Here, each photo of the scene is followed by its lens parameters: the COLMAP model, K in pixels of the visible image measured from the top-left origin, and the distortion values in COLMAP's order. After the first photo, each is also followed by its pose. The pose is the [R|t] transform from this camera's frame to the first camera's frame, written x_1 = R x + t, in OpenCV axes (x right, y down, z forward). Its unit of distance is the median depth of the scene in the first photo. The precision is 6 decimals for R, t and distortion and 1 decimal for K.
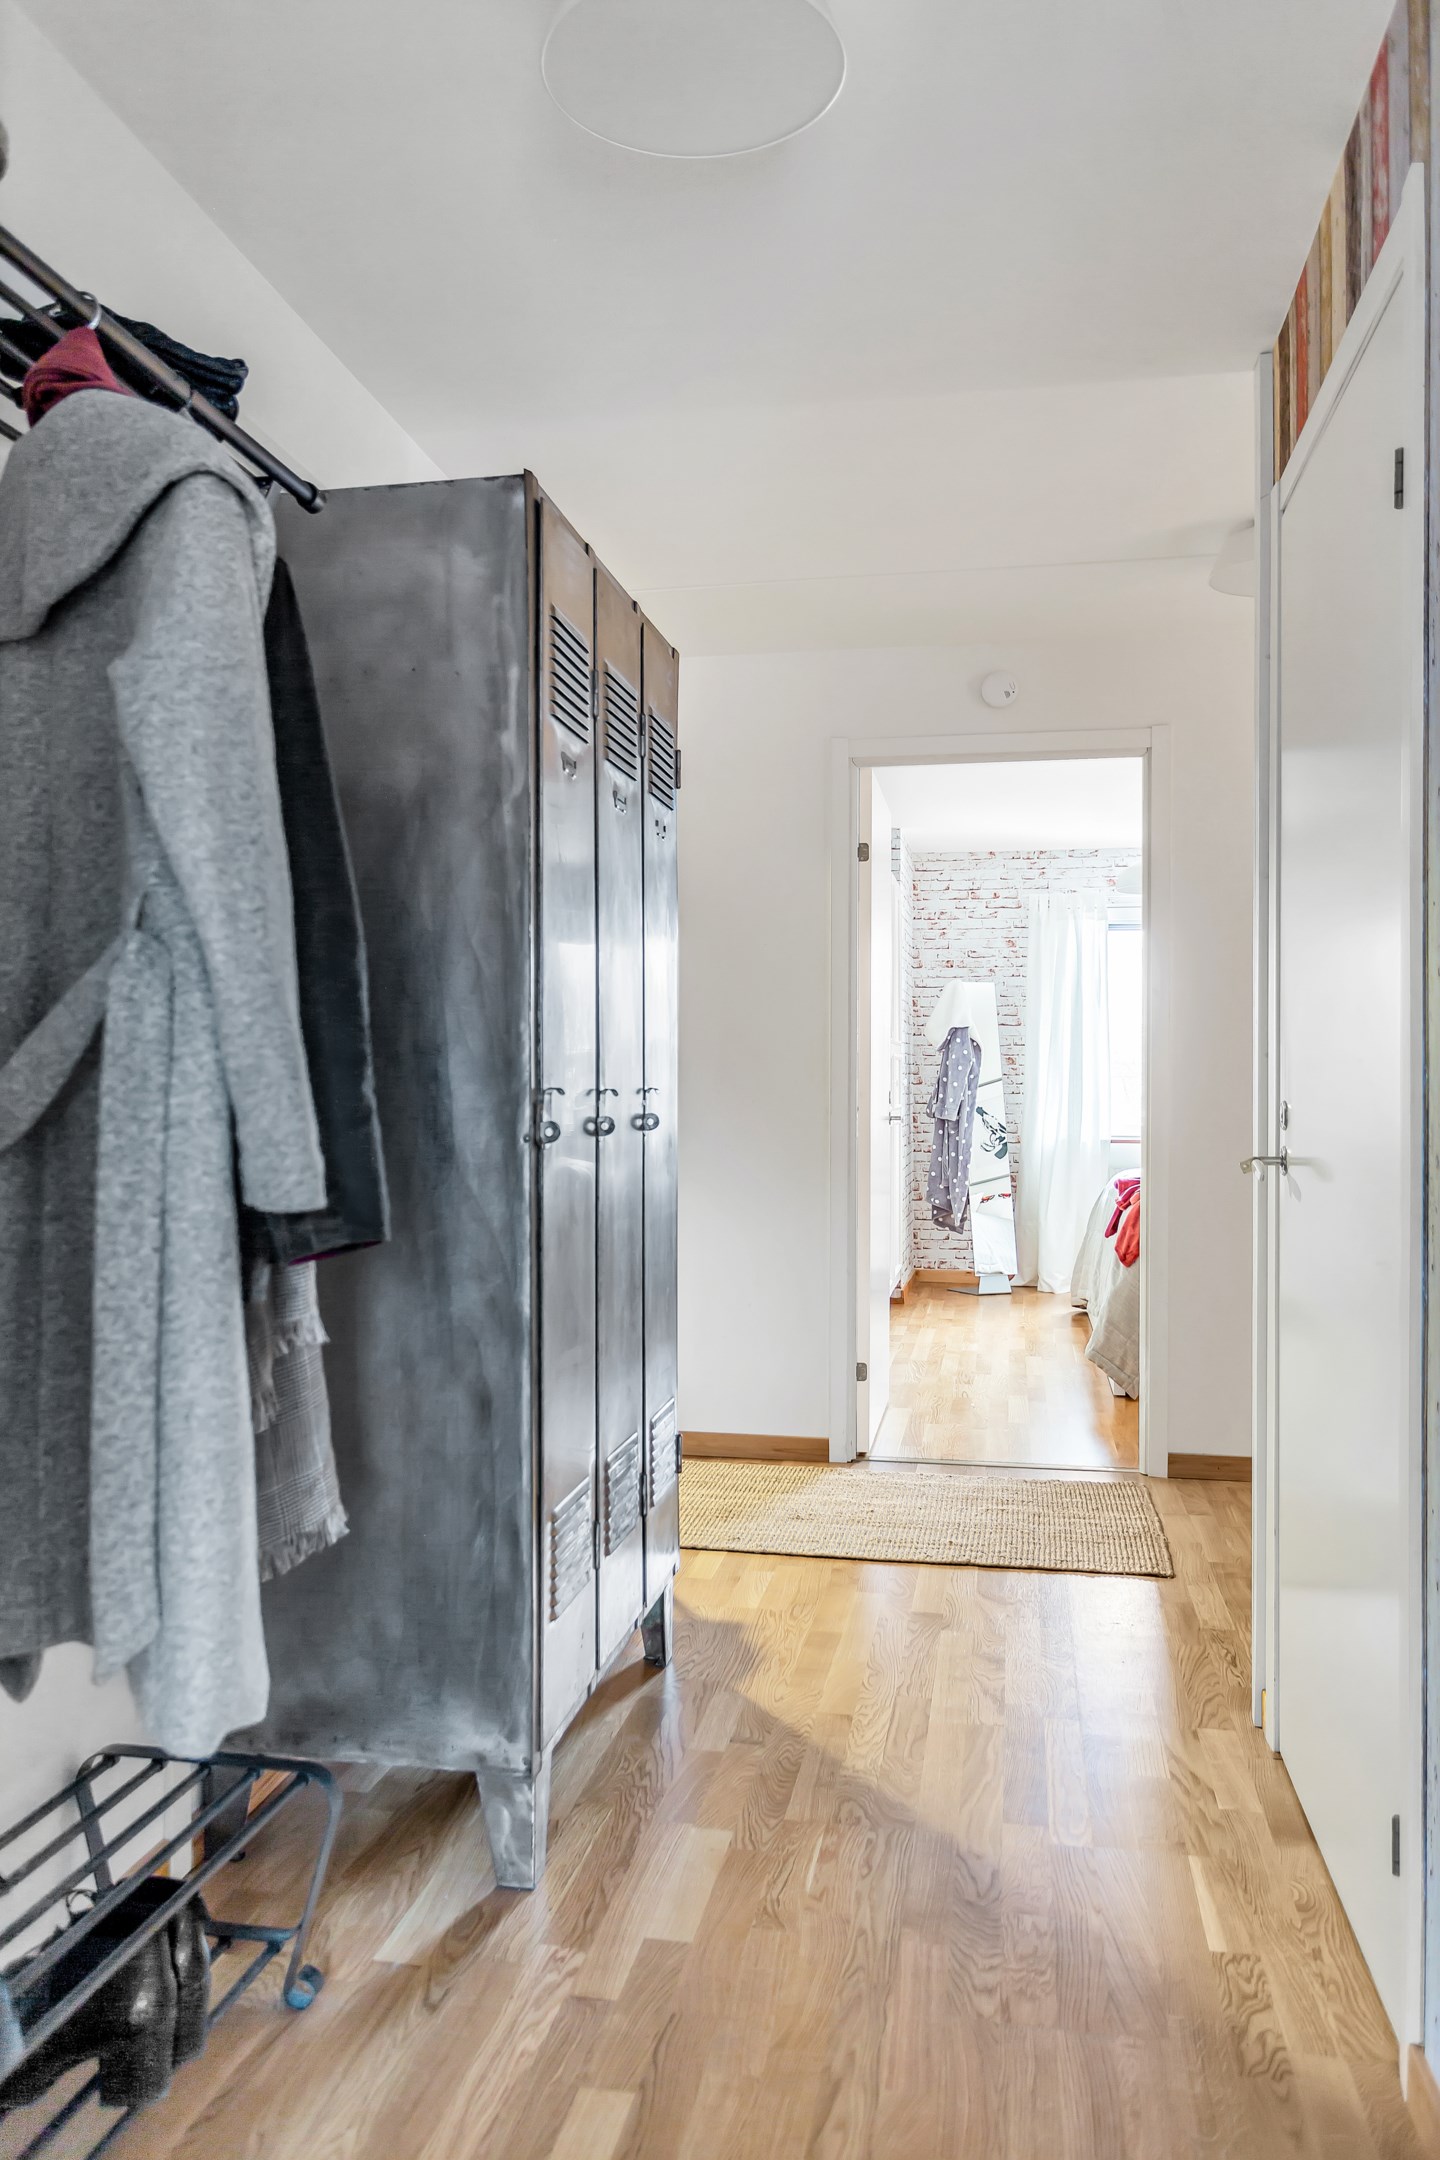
lens RADIAL K [[1585.4, 0, 719.0], [0, 1585.4, 1078.9], [0, 0, 1]] dist [-0.003473, -0.000178]
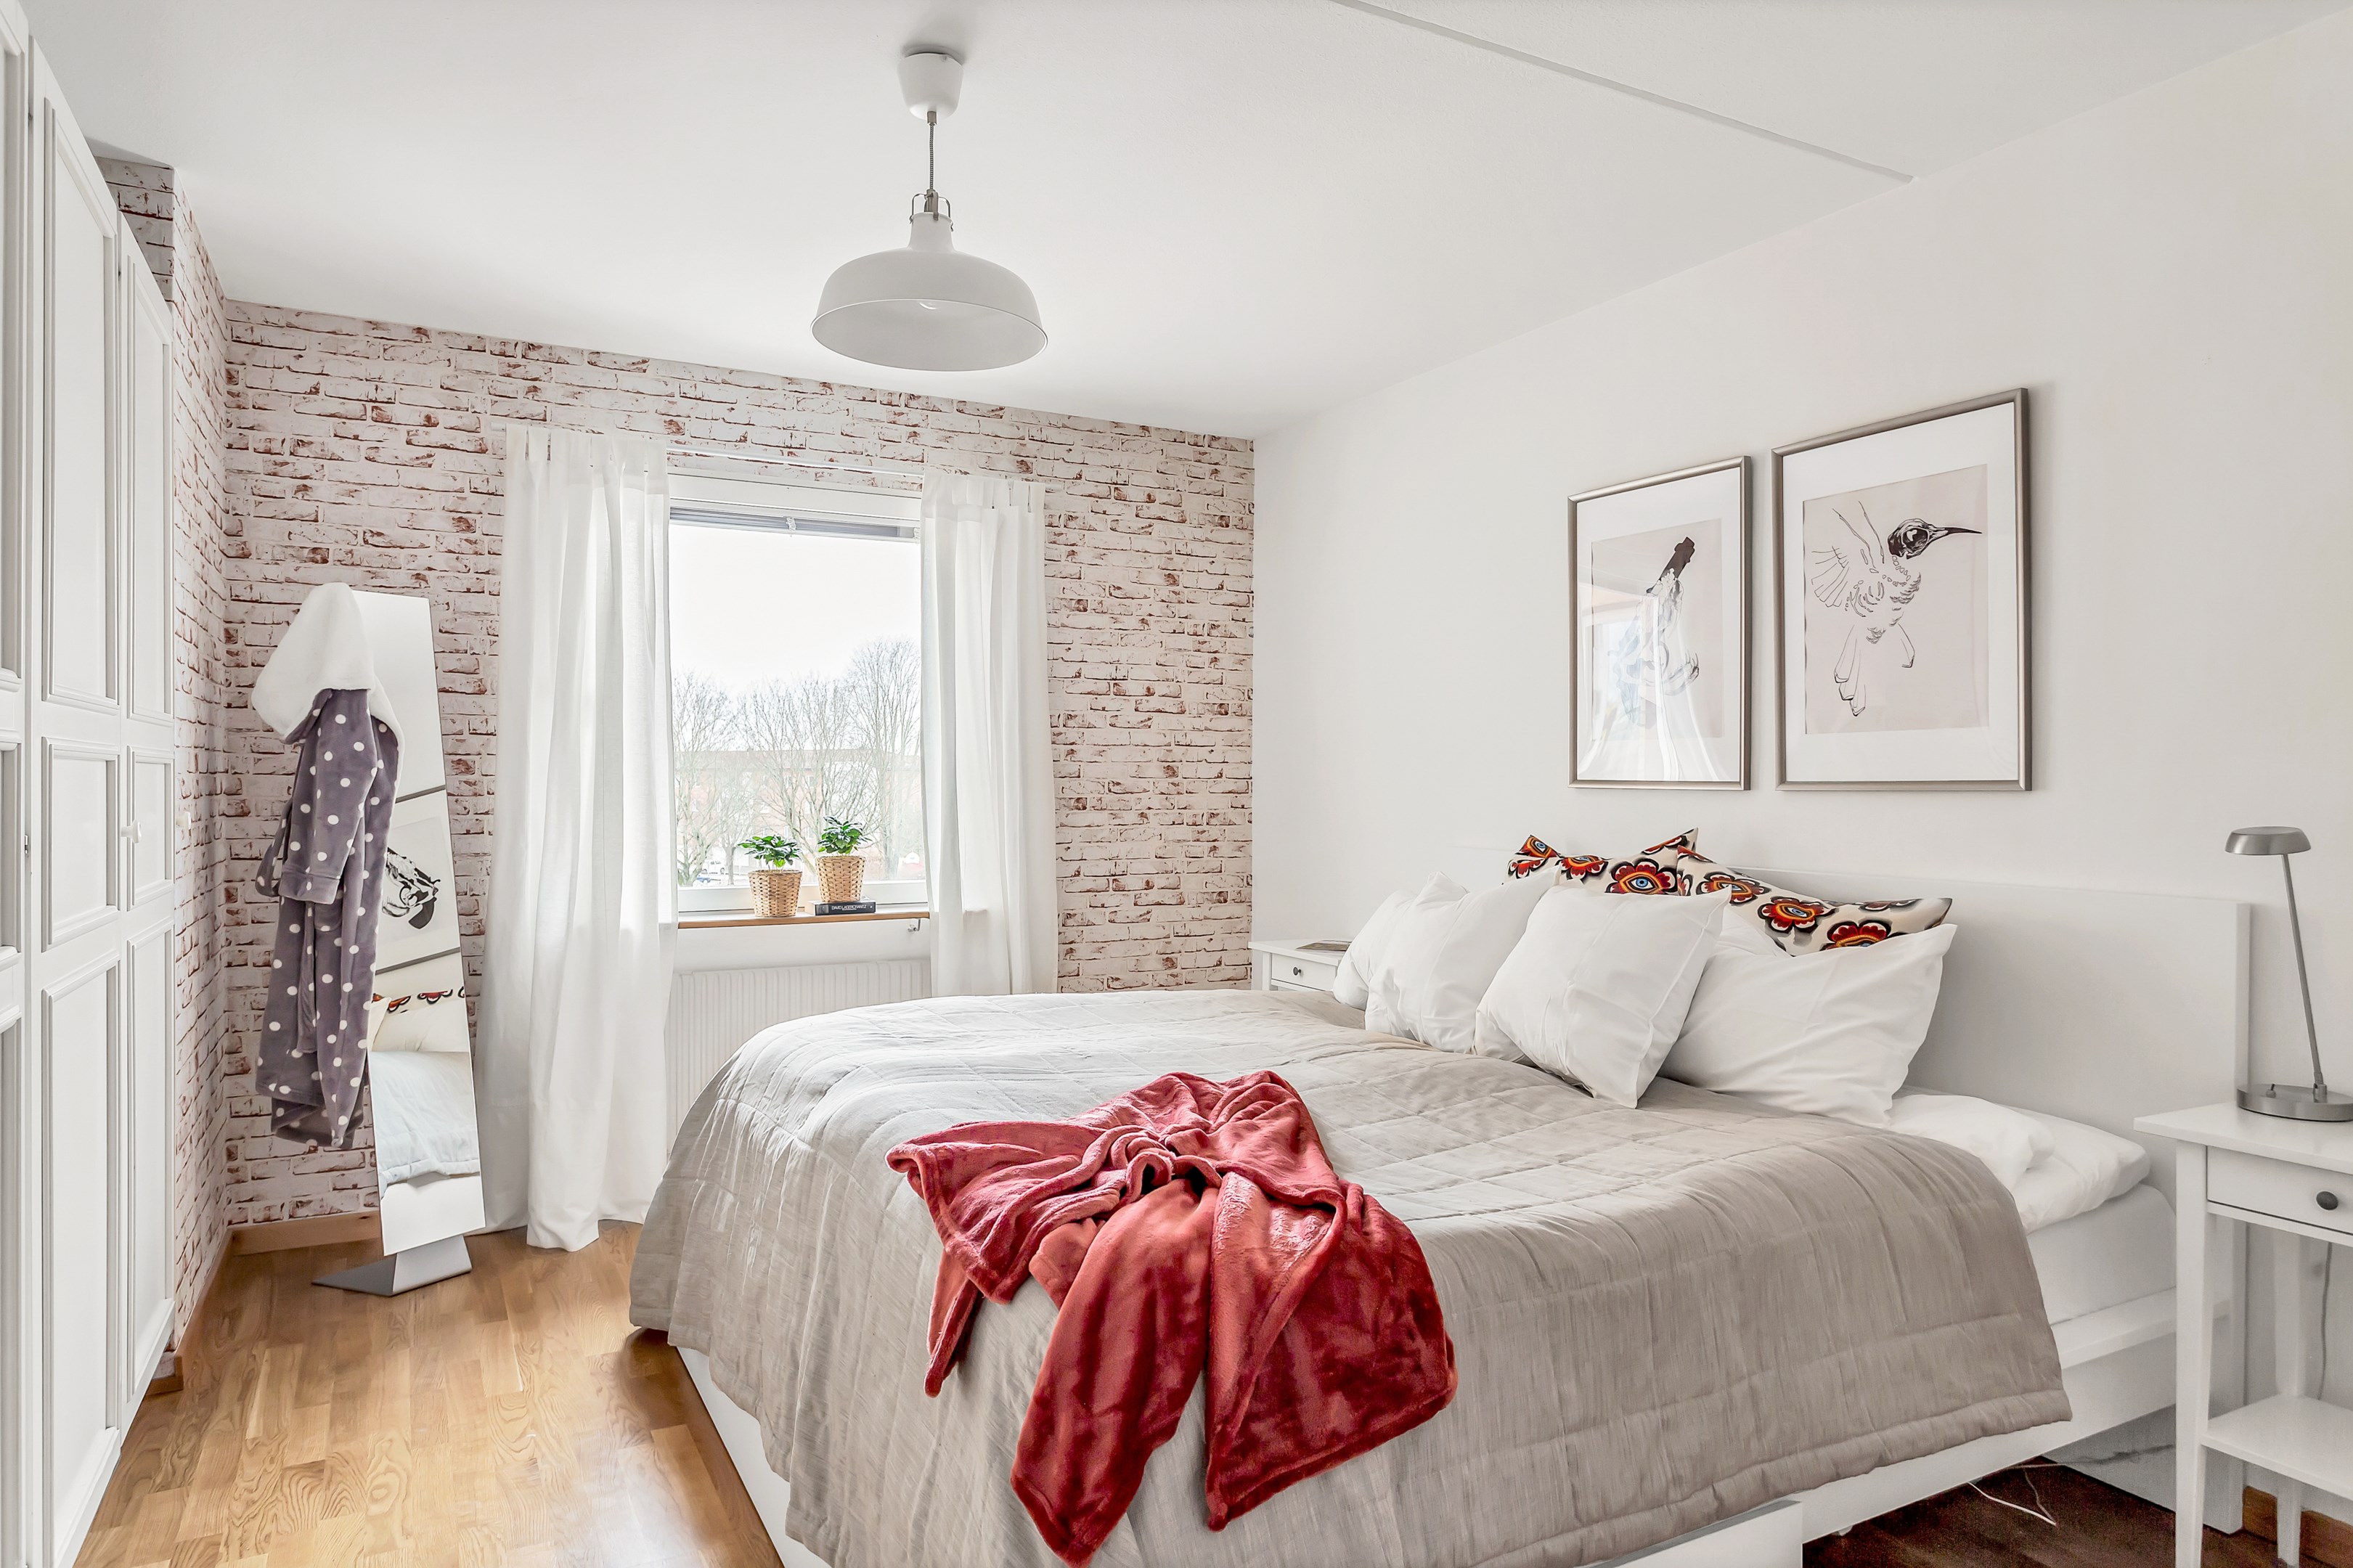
lens RADIAL K [[1459.3, 0, 1175.8], [0, 1459.3, 783.1], [0, 0, 1]] dist [-0.004368, -0.001717]
pose [[0.782135, 0.000687, 0.623109, 0.077087], [-0.002729, 0.999994, 0.002324, -0.007954], [-0.623104, -0.003518, 0.782131, 0.517858]]
